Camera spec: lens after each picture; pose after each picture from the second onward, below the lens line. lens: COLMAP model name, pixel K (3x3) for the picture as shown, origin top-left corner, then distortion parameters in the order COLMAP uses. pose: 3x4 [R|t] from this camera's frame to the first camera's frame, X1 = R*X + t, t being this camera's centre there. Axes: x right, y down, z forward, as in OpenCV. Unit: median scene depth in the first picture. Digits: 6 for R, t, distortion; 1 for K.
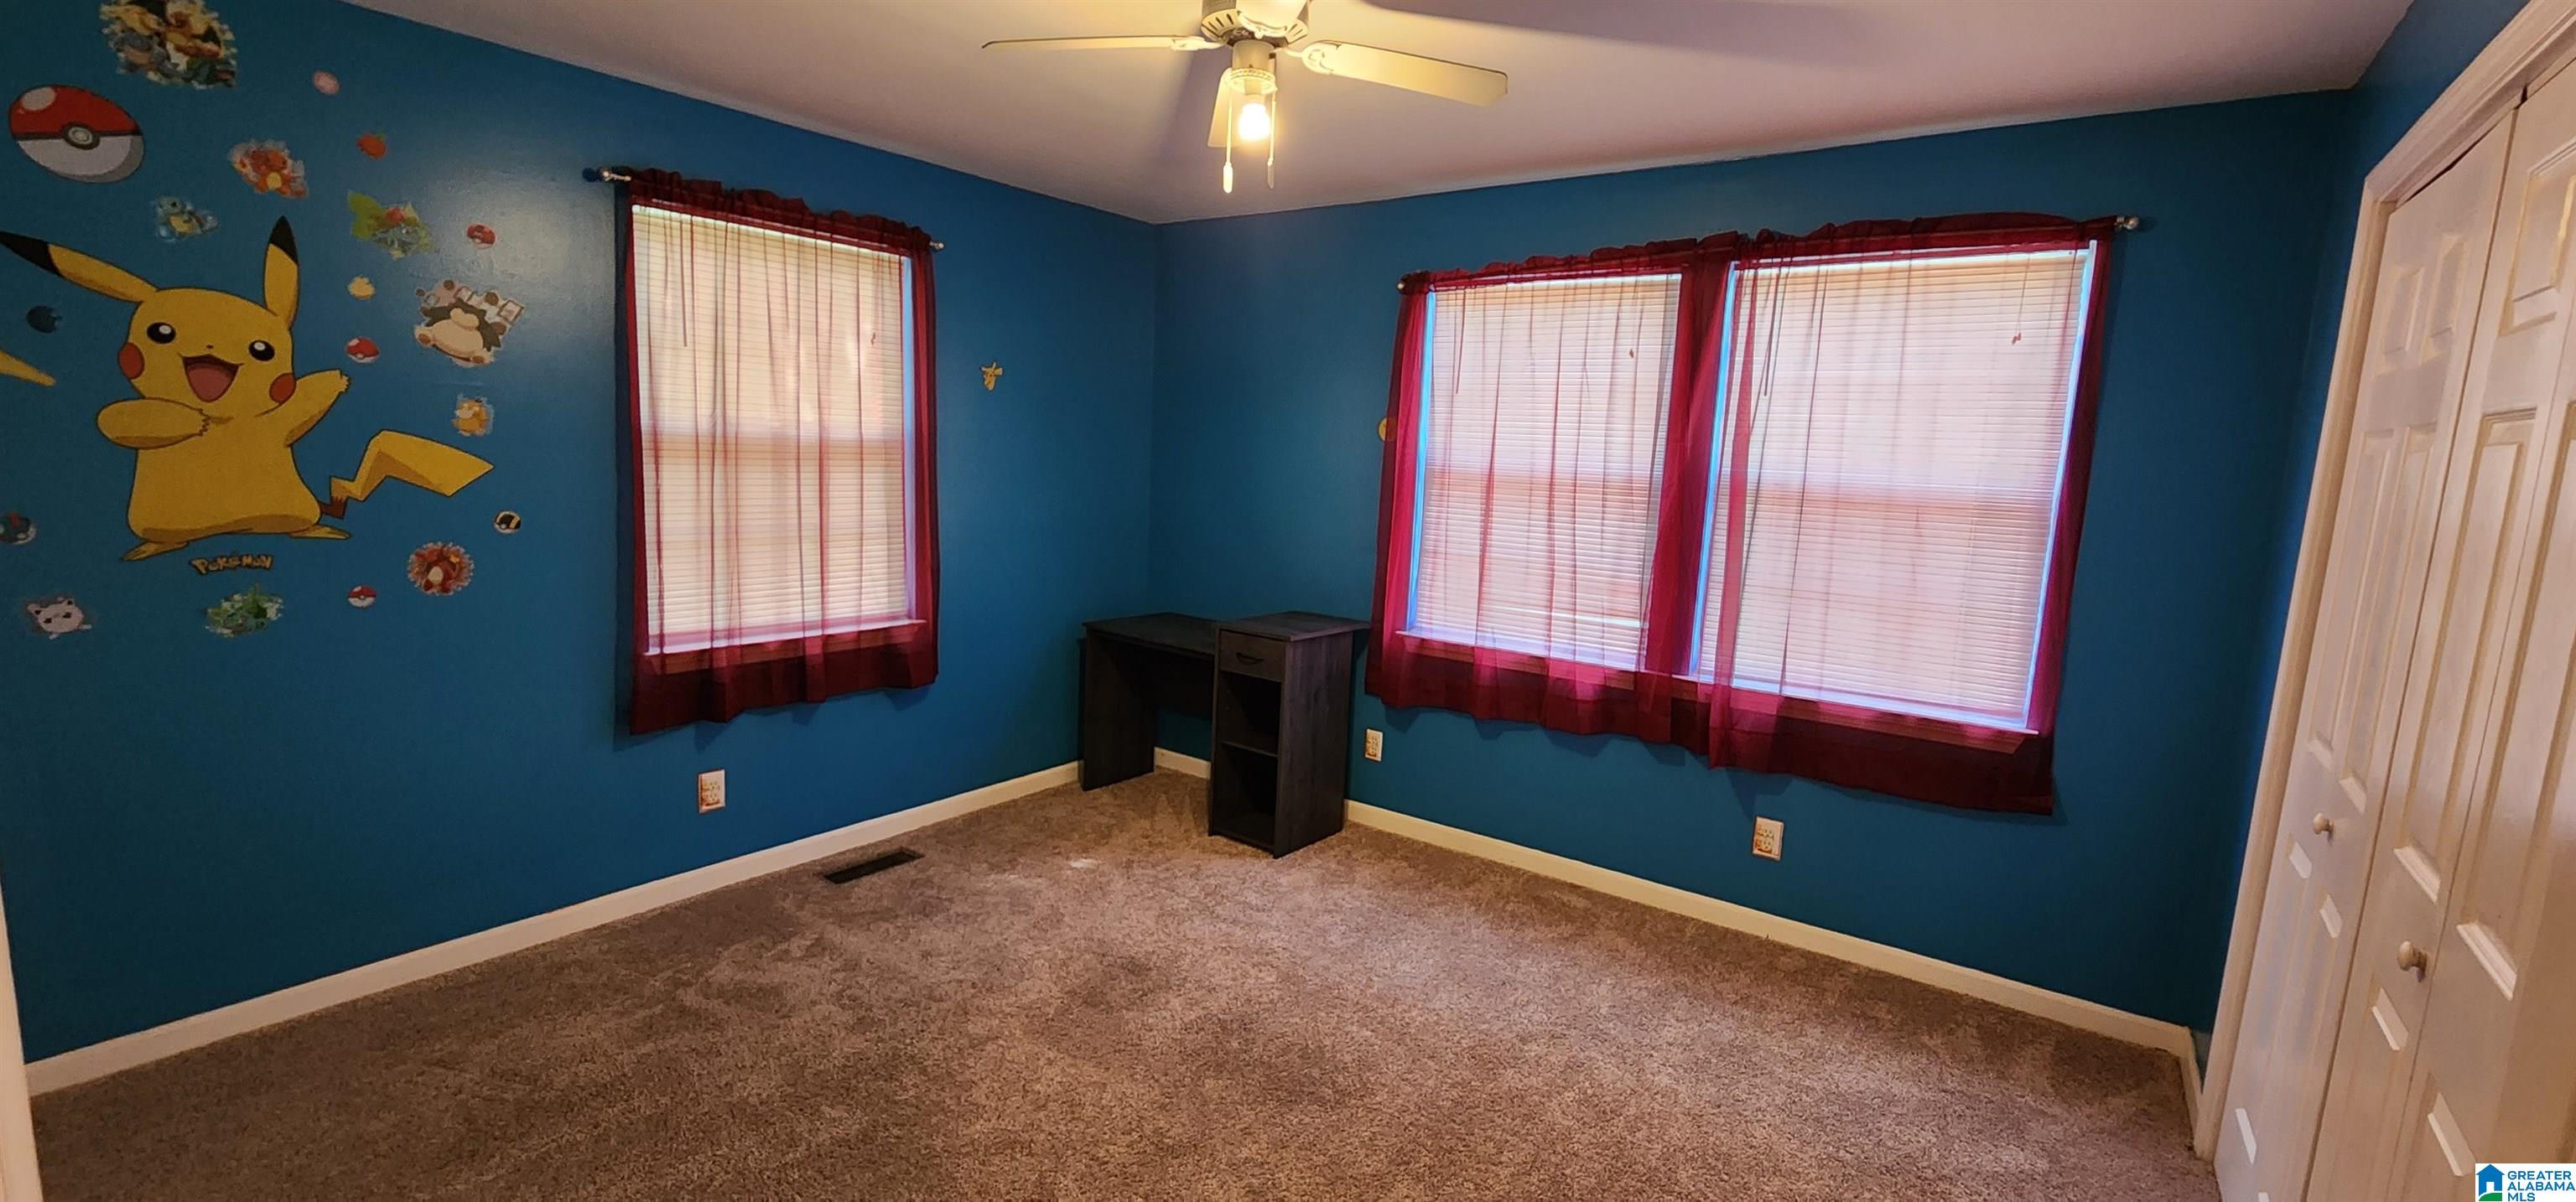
lens RADIAL K [[1069.7, 0, 1288.0], [0, 1069.7, 601.0], [0, 0, 1]] dist [-0.000451, -0.000325]
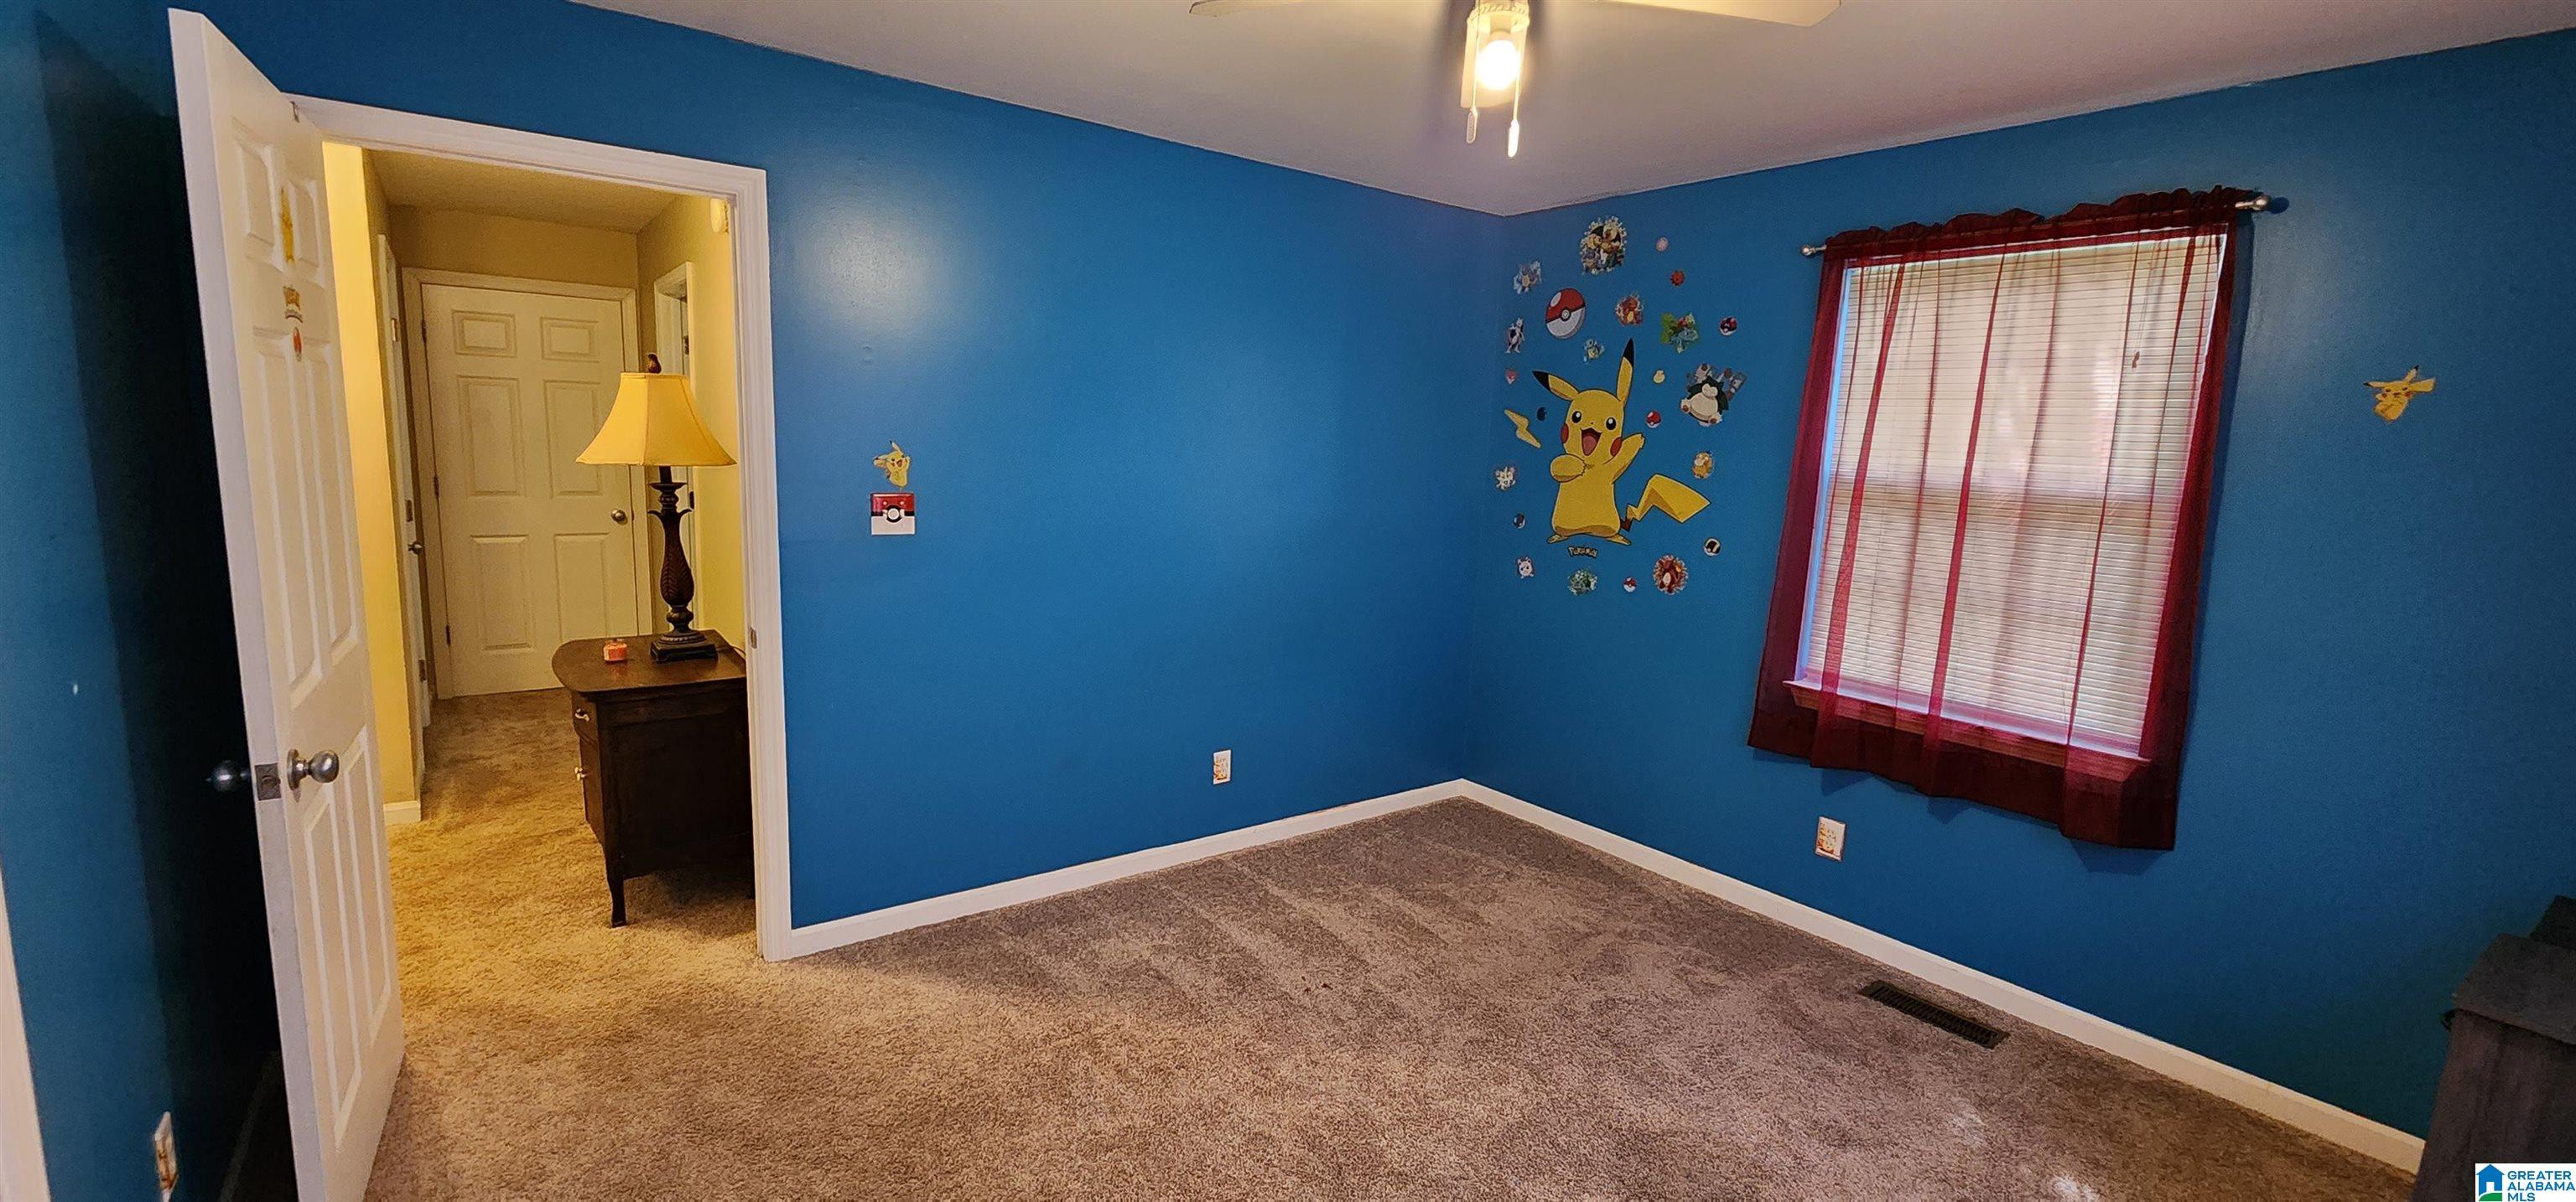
lens RADIAL K [[1069.7, 0, 1288.0], [0, 1069.7, 601.0], [0, 0, 1]] dist [-0.000451, -0.000325]
pose [[-0.289294, 0.091108, -0.952895, 0.685162], [-0.194144, 0.969187, 0.151608, -0.114905], [0.937346, 0.228858, -0.262692, 0.946839]]
